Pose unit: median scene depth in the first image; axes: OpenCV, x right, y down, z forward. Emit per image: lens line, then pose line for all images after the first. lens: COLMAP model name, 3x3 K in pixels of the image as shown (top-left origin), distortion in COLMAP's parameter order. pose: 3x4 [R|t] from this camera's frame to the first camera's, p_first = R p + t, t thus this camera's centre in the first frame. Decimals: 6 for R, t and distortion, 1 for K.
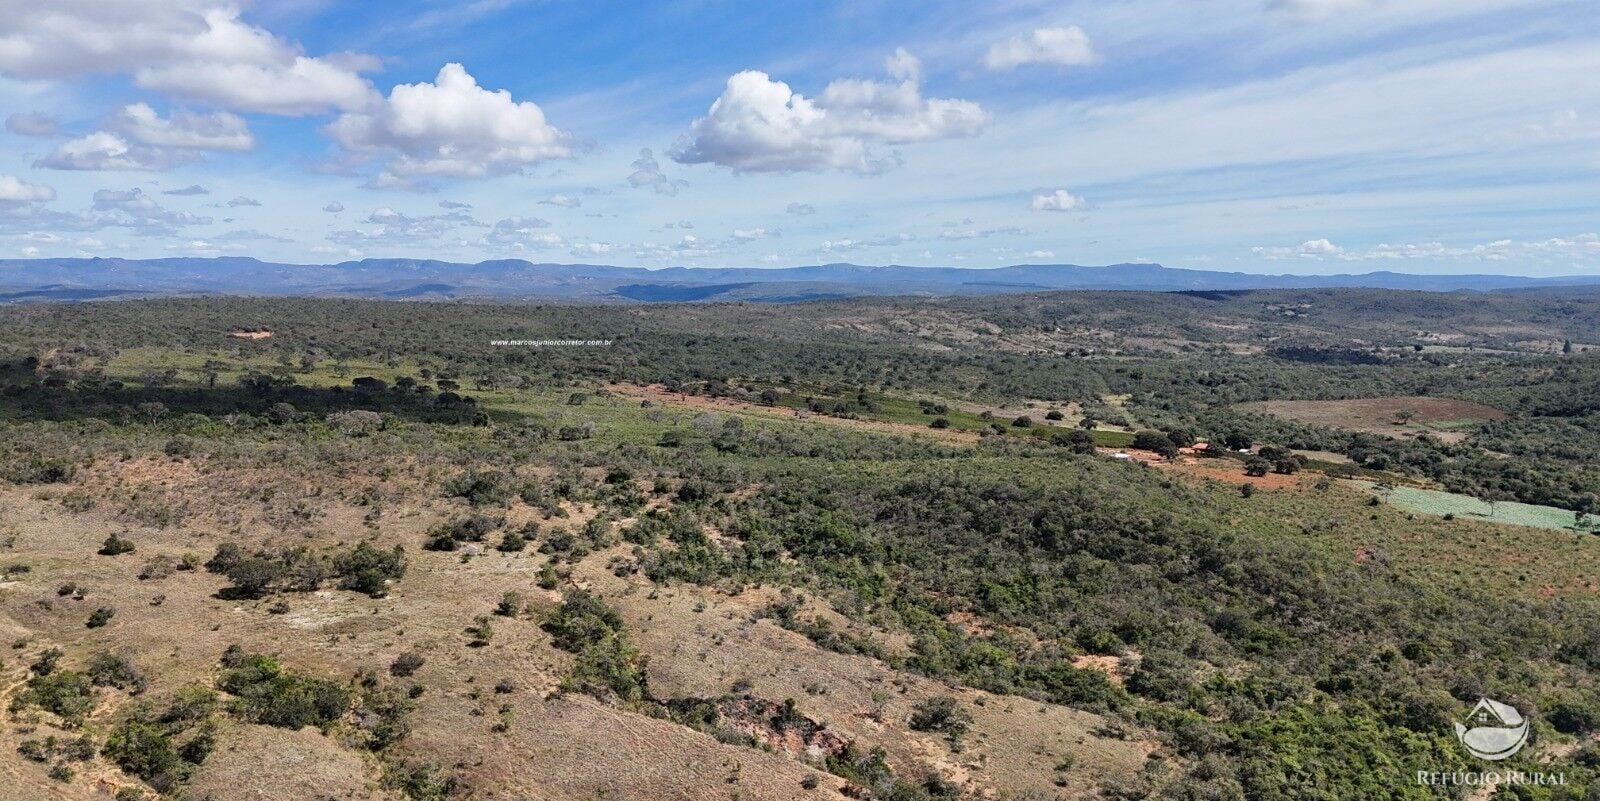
lens RADIAL K [[1177.4, 0, 797.1], [0, 1177.4, 450.8], [0, 0, 1]] dist [0.095142, -0.103925]
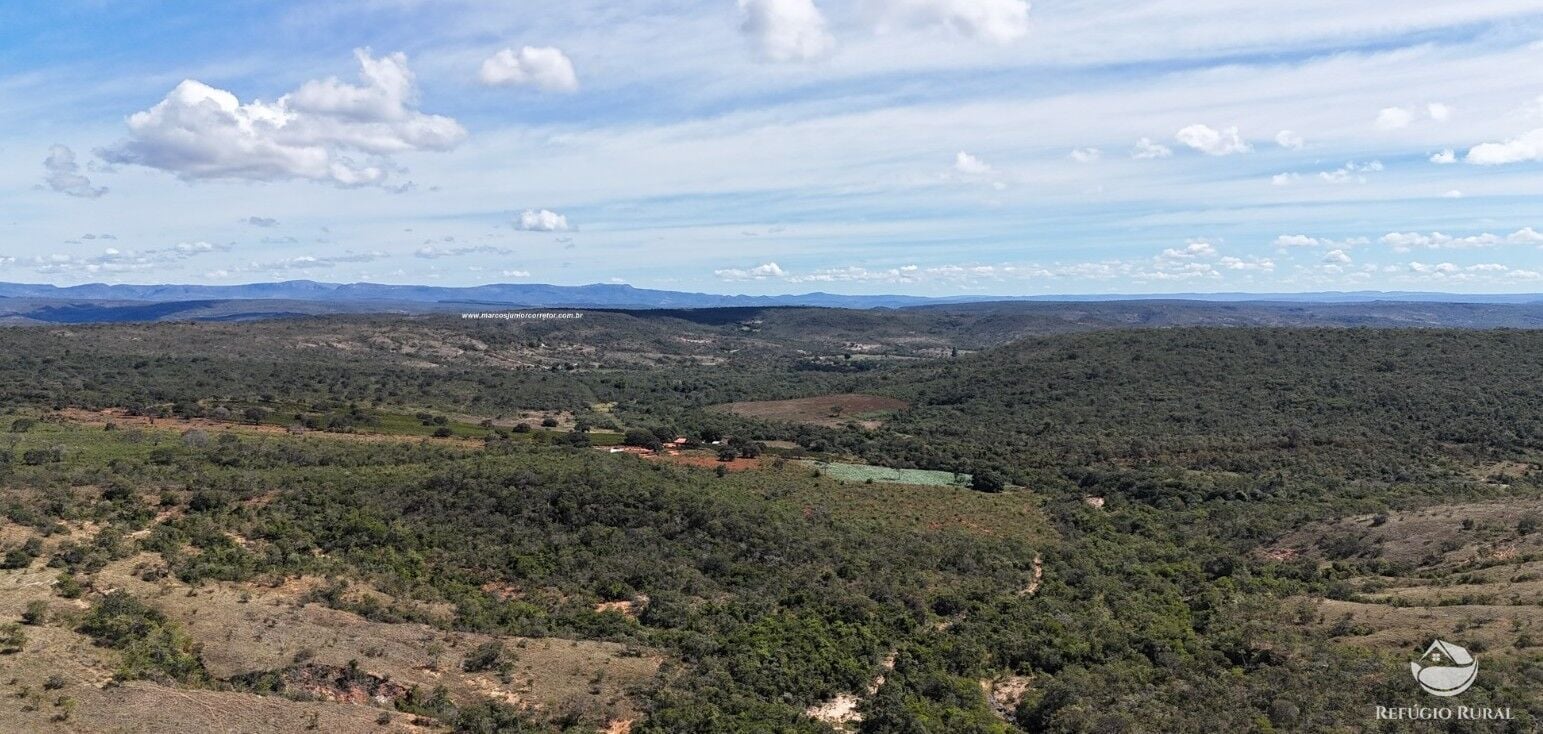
lens RADIAL K [[1178.2, 0, 765.6], [0, 1178.2, 413.7], [0, 0, 1]] dist [0.113226, -0.139889]
pose [[0.918544, -0.043134, 0.392959, -0.018524], [0.061451, 0.997526, -0.034145, 0.009146], [-0.390514, 0.055511, 0.918922, -0.046111]]
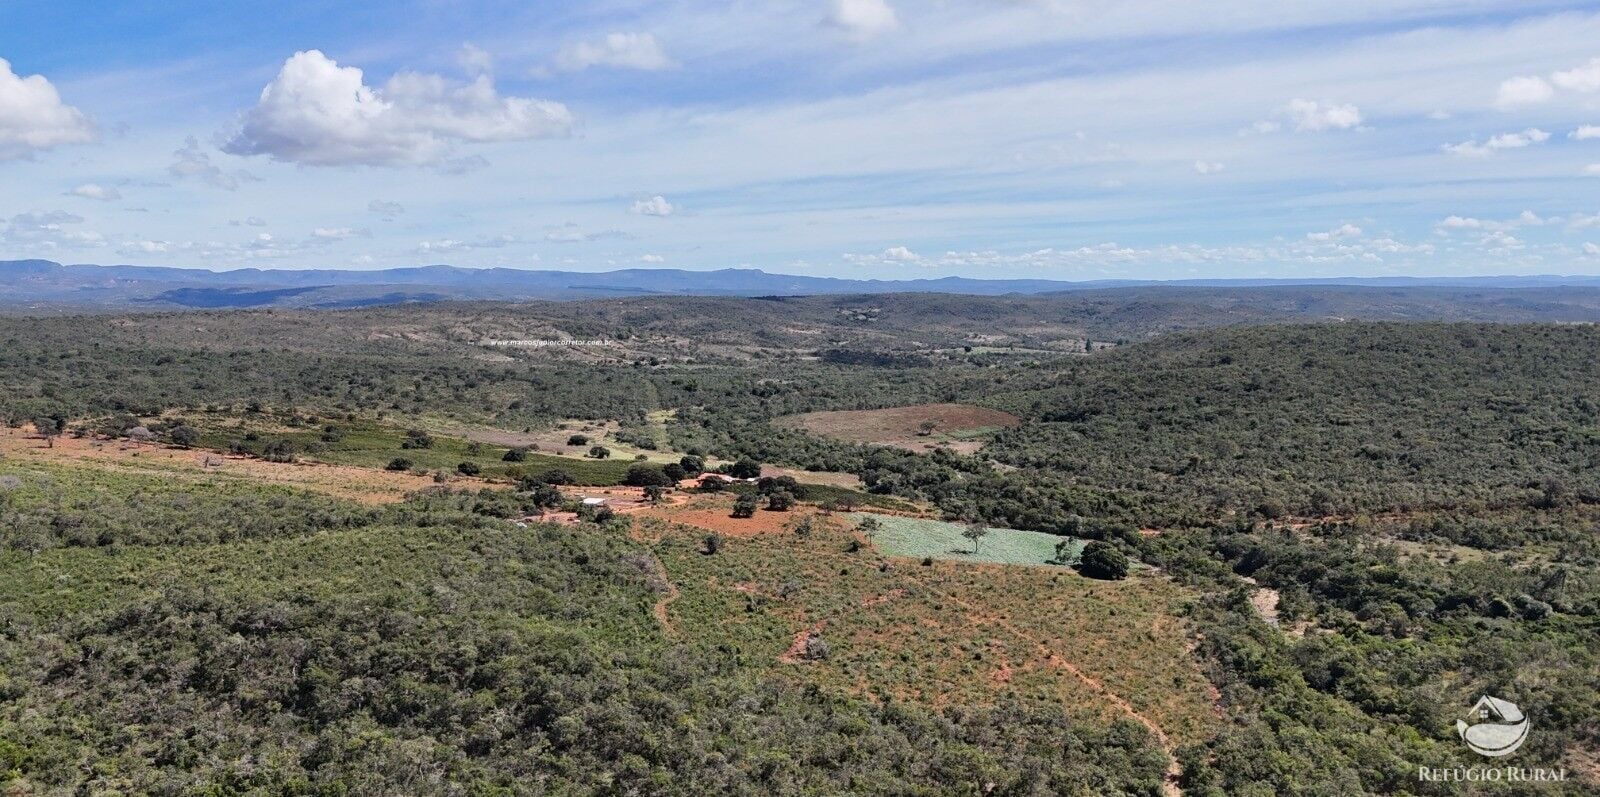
lens RADIAL K [[1181.0, 0, 799.4], [0, 1181.0, 436.3], [0, 0, 1]] dist [0.098717, -0.098799]
pose [[0.948966, -0.044306, 0.312250, 0.088440], [0.049107, 0.998765, -0.007527, -0.015916], [-0.311531, 0.022477, 0.949970, 0.097427]]
